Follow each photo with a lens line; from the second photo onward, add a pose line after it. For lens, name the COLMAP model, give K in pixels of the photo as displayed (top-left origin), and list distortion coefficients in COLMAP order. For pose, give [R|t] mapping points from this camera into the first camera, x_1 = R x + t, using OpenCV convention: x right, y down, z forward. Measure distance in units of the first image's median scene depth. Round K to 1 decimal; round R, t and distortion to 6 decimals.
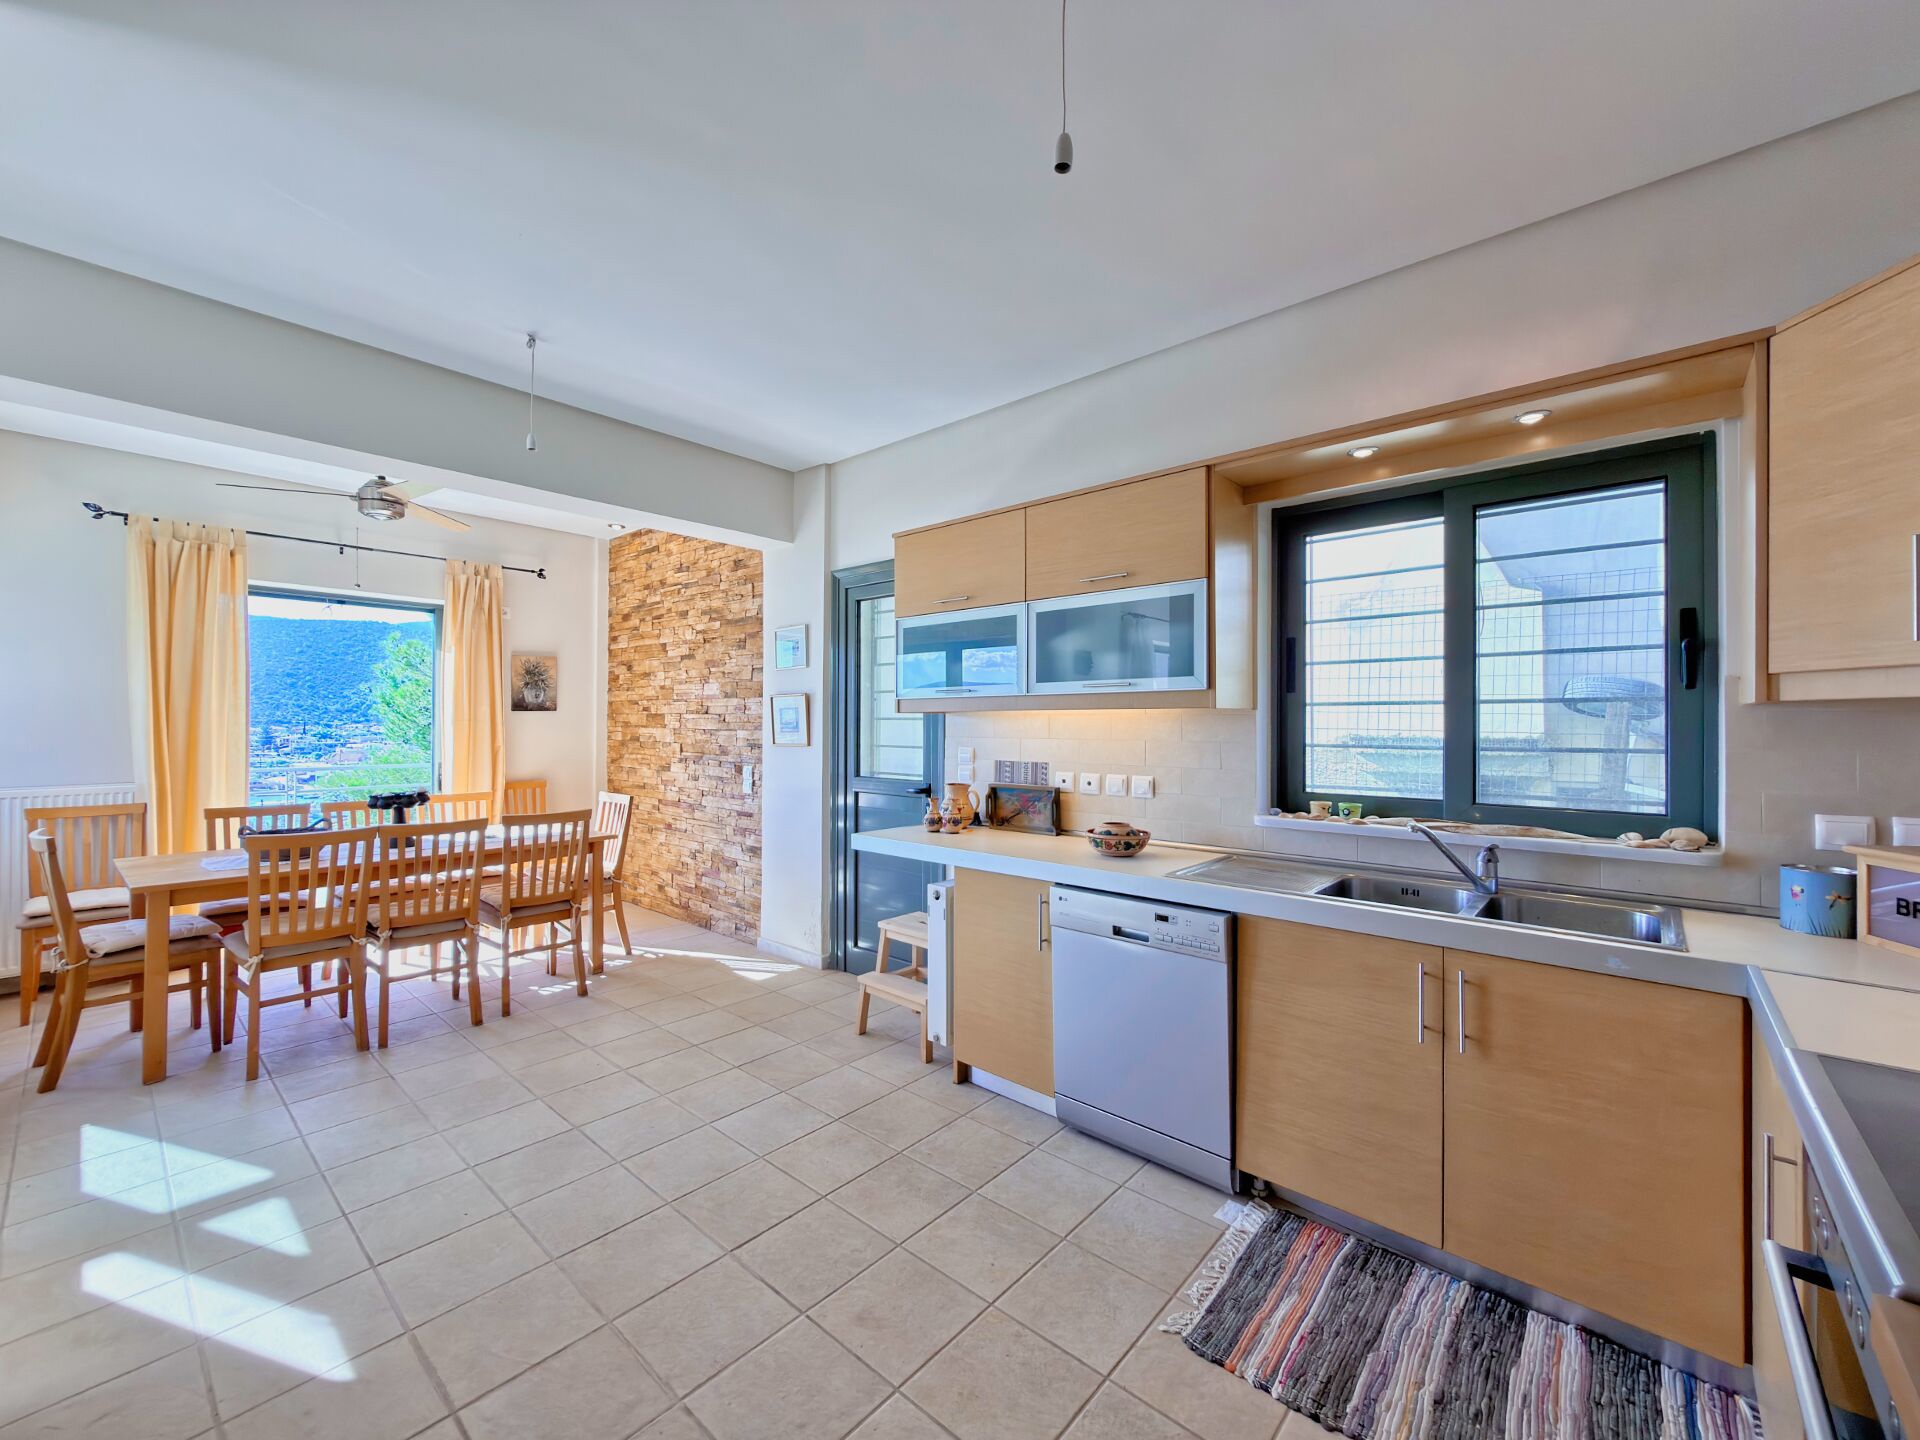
lens RADIAL K [[770.3, 0, 934.1], [0, 770.3, 719.9], [0, 0, 1]] dist [0.001723, 0.000069]
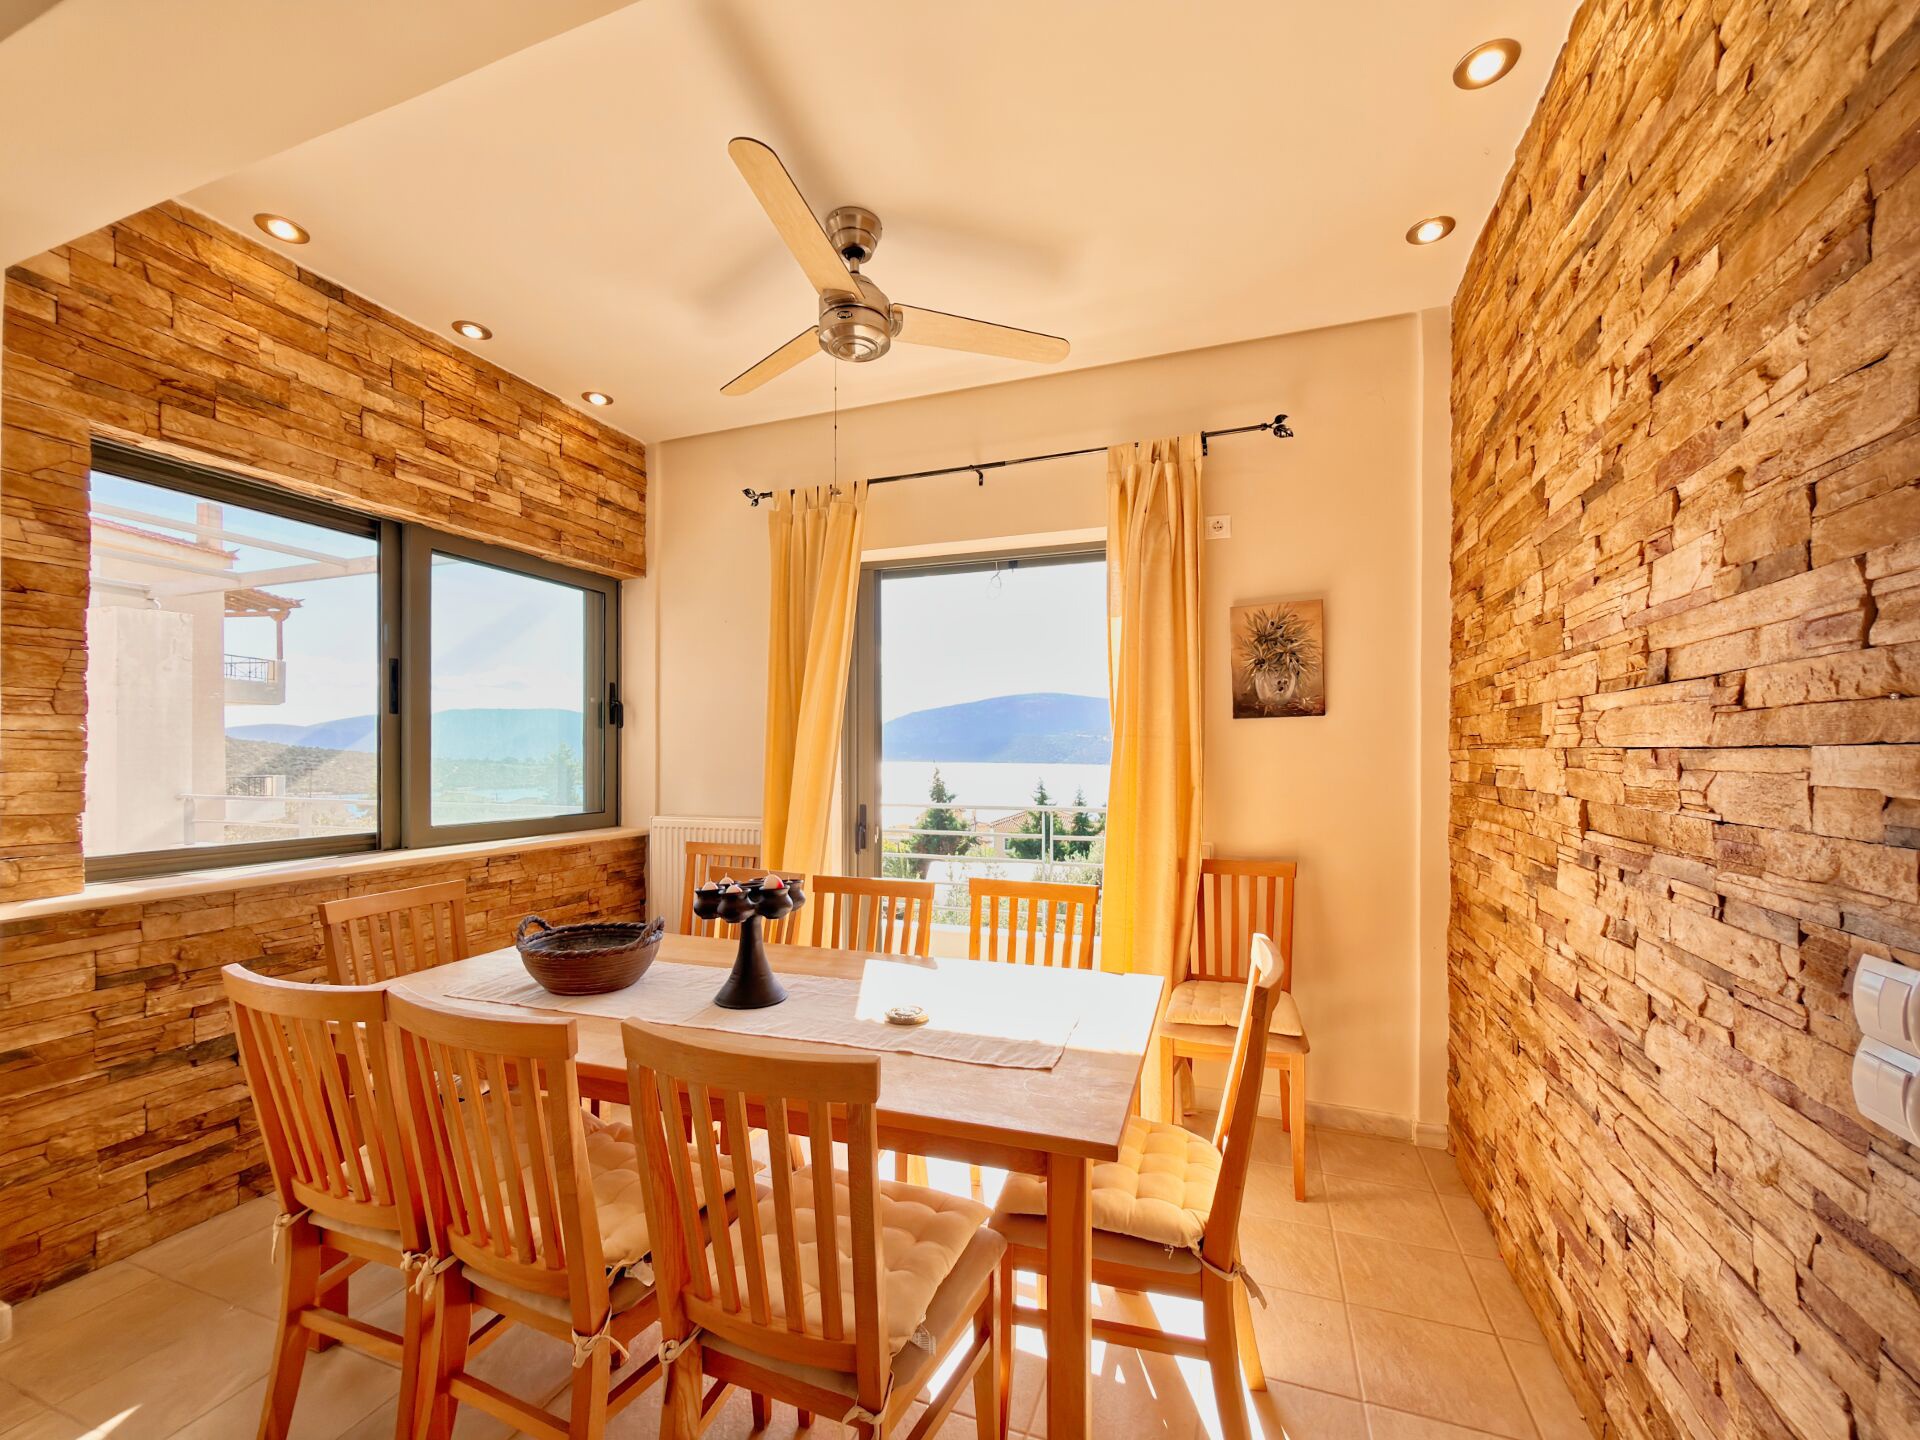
lens RADIAL K [[770.3, 0, 992.2], [0, 770.3, 756.1], [0, 0, 1]] dist [0.001723, 0.000069]
pose [[0.387006, -0.003109, -0.922072, -0.163343], [0.006031, 0.999981, -0.000840, 0.014508], [0.922057, -0.005236, 0.387018, 0.751757]]
